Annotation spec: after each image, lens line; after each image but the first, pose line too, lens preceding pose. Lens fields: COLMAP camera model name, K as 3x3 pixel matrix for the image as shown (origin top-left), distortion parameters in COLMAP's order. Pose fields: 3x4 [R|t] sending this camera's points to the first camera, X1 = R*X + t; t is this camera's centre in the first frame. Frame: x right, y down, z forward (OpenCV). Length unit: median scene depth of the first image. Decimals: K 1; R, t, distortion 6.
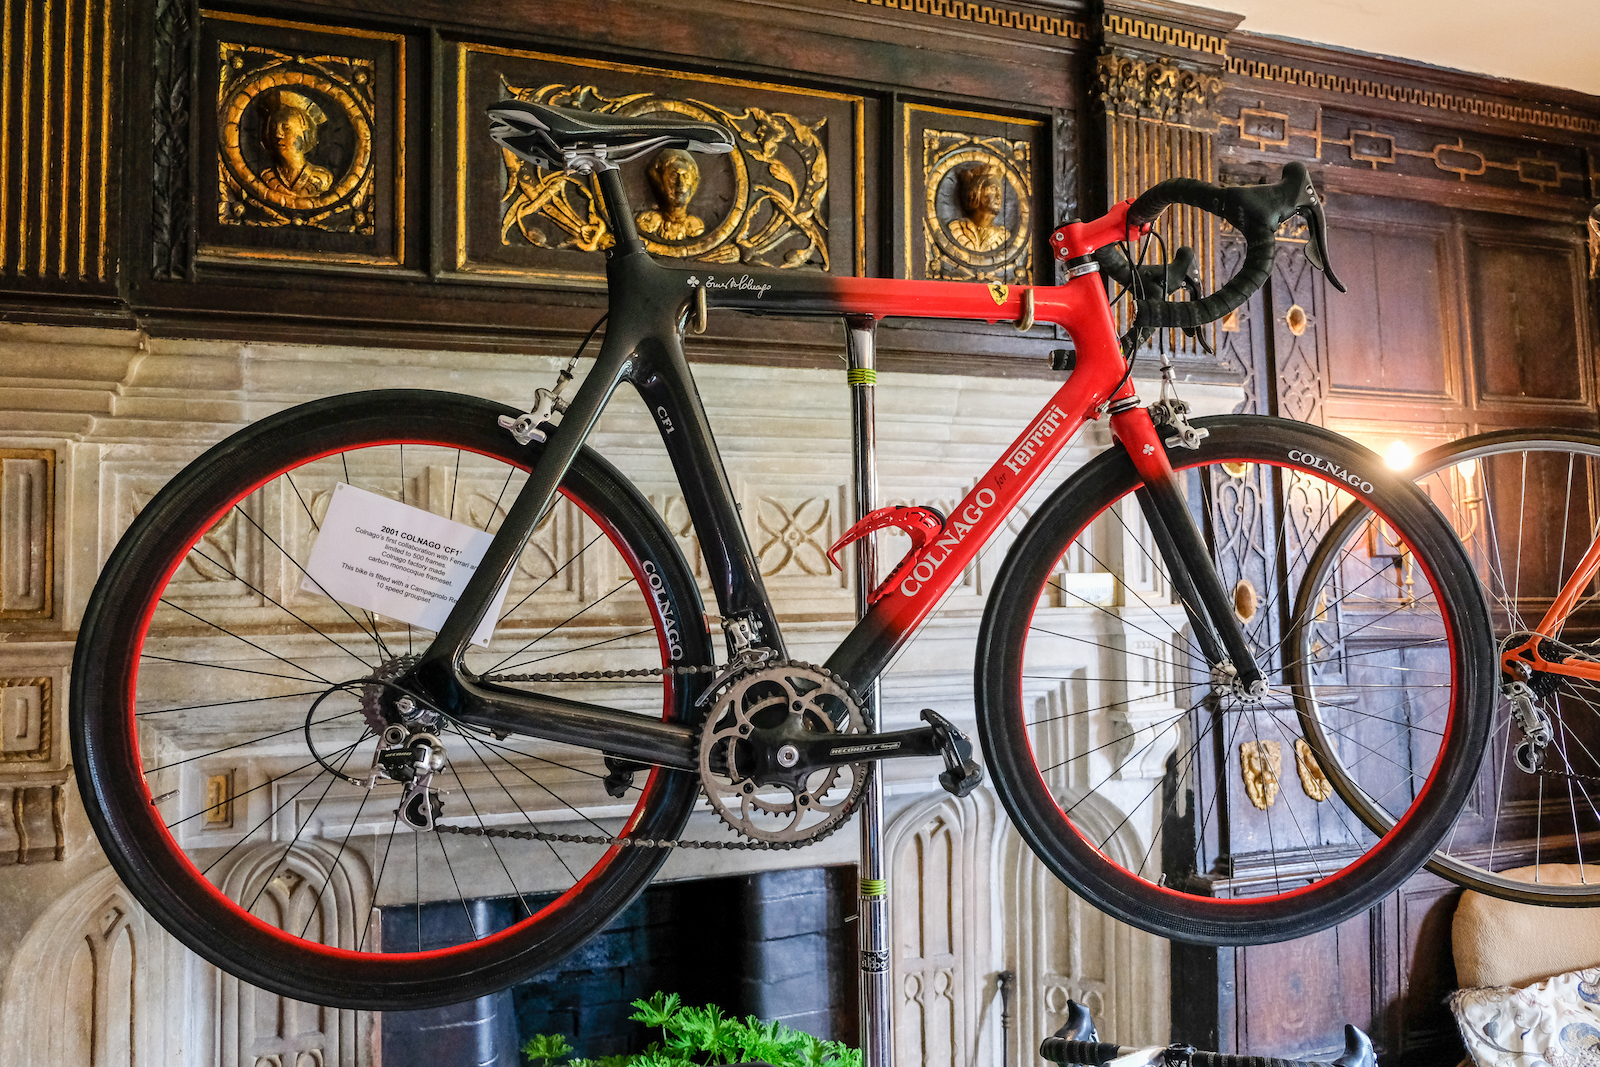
lens RADIAL K [[1311.6, 0, 802.0], [0, 1311.6, 492.0], [0, 0, 1]] dist [-0.036613, 0.009095]
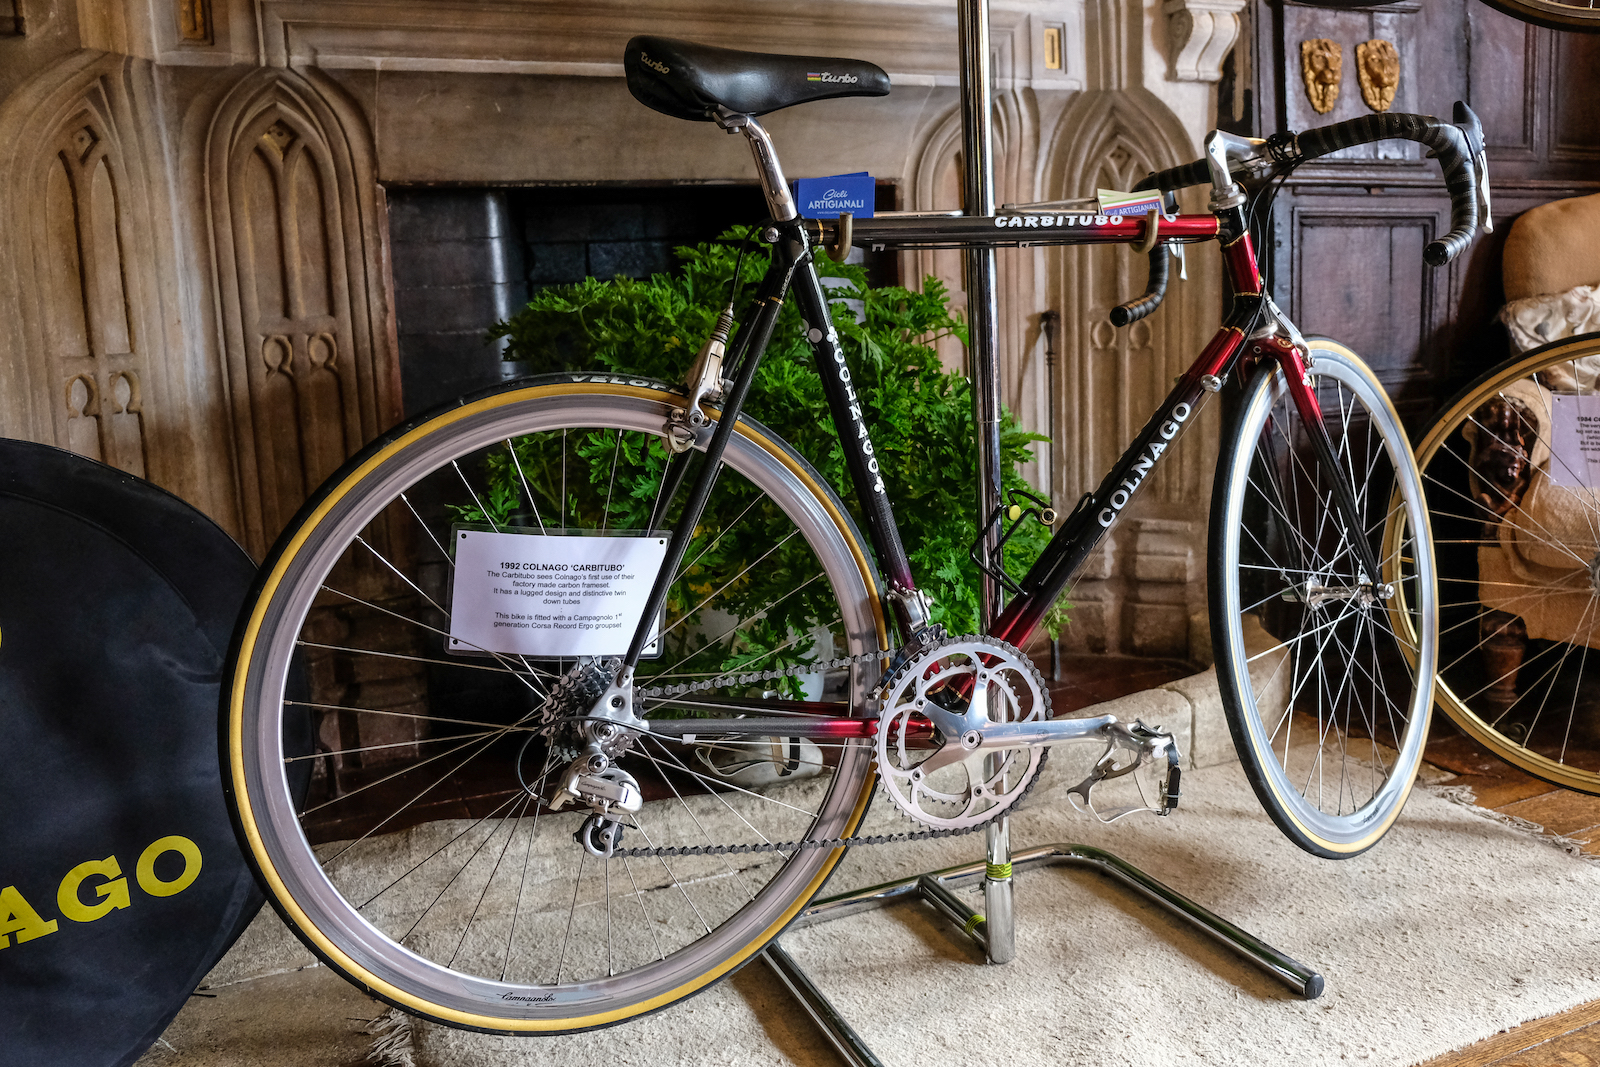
lens RADIAL K [[1396.8, 0, 856.7], [0, 1396.8, 535.8], [0, 0, 1]] dist [-0.051972, 0.030249]
pose [[0.996304, -0.039143, 0.076460, -0.071583], [0.021857, 0.976362, 0.215035, 0.320222], [-0.083070, -0.212569, 0.973609, -0.014572]]
